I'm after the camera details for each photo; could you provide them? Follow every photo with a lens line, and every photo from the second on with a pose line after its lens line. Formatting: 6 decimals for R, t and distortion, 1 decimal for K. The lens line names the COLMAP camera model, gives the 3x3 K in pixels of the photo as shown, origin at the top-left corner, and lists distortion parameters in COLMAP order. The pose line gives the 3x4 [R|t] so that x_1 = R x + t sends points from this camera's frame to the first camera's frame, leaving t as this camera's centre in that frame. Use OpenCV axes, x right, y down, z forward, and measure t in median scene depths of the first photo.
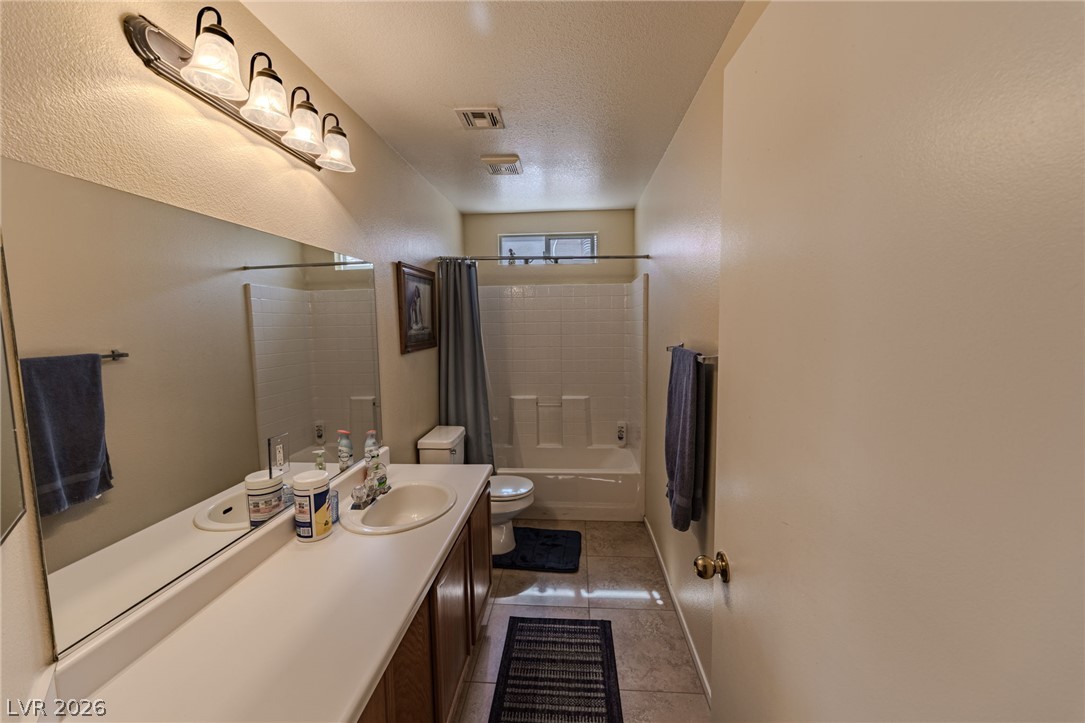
lens RADIAL K [[439.4, 0, 541.6], [0, 439.4, 362.7], [0, 0, 1]] dist [0.002279, 0.001579]
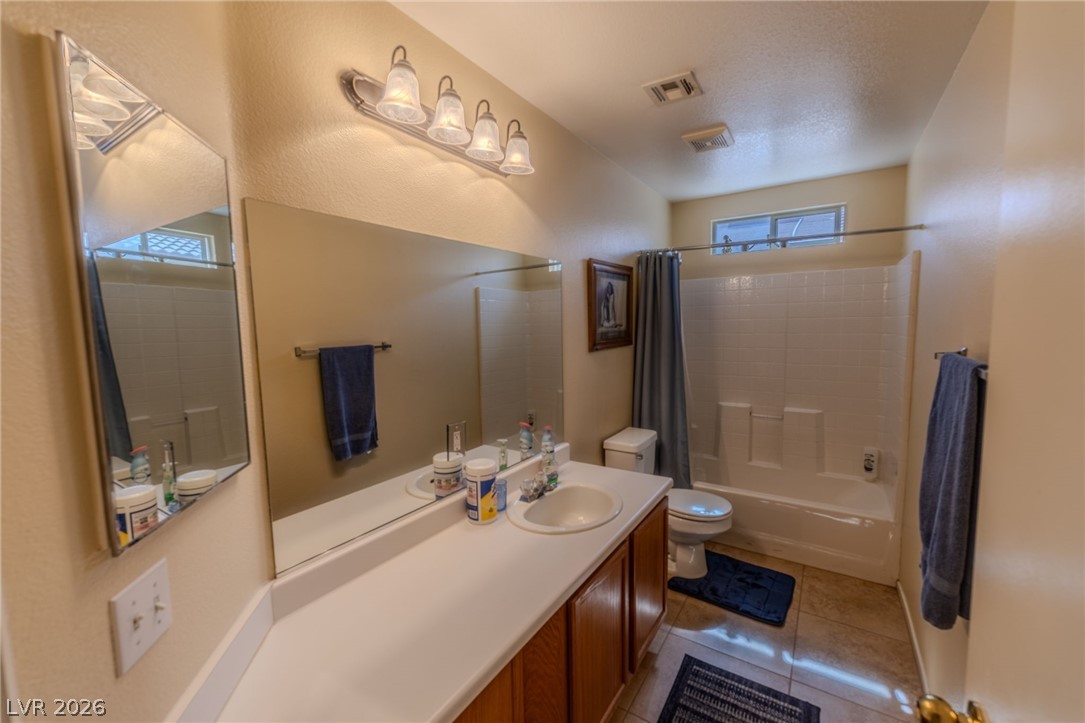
lens RADIAL K [[439.4, 0, 542.6], [0, 439.4, 363.4], [0, 0, 1]] dist [0.002279, 0.001579]
pose [[0.873901, 0.042769, -0.484219, 0.080104], [-0.038364, 0.999083, 0.019007, -0.008886], [0.484588, 0.001967, 0.874741, 0.090503]]
